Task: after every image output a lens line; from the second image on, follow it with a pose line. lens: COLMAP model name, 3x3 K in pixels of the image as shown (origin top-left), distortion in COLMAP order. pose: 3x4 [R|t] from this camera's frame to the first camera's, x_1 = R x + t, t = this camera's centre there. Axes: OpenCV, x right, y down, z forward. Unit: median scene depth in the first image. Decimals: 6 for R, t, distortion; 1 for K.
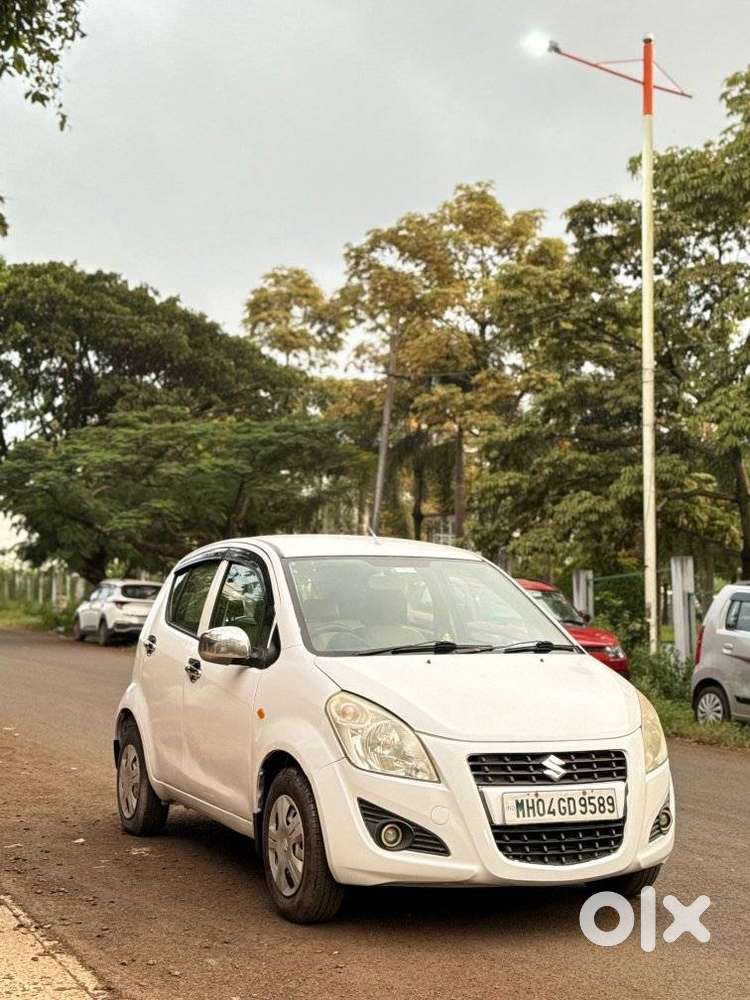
lens RADIAL K [[1577.4, 0, 375.0], [0, 1577.4, 500.0], [0, 0, 1]] dist [0.108693, 0.178153]
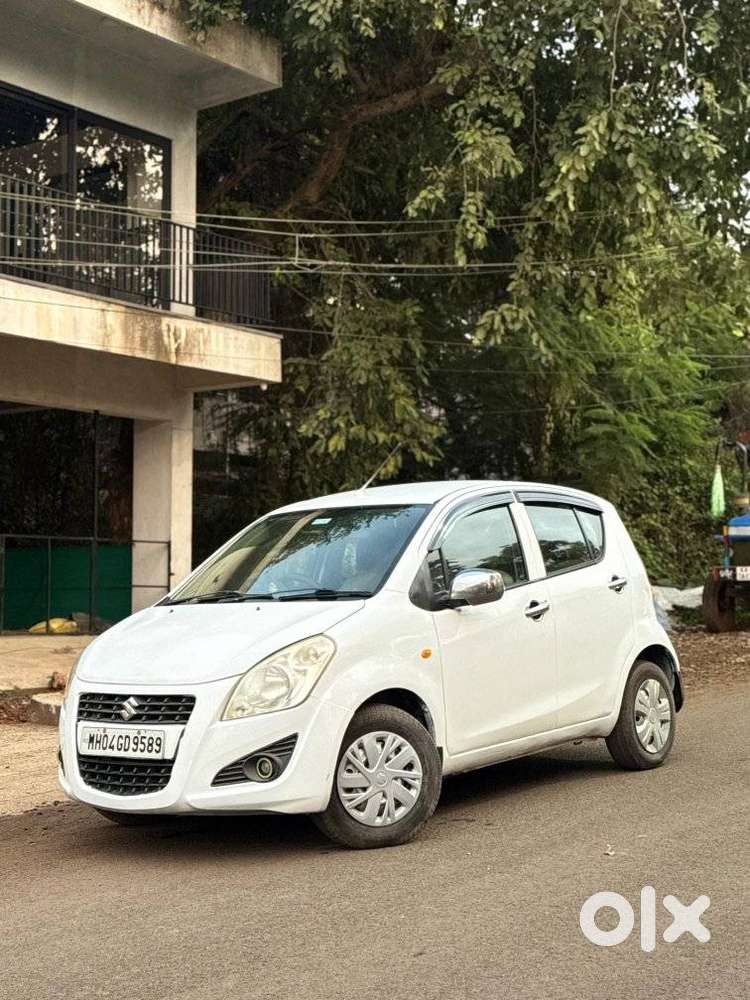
lens RADIAL K [[1528.6, 0, 348.2], [0, 1528.6, 544.0], [0, 0, 1]] dist [0.038120, 0.001130]
pose [[0.476263, -0.037444, -0.878505, 0.280255], [0.106267, 0.994221, 0.015234, 0.013810], [0.872858, -0.100611, 0.477490, 0.158830]]
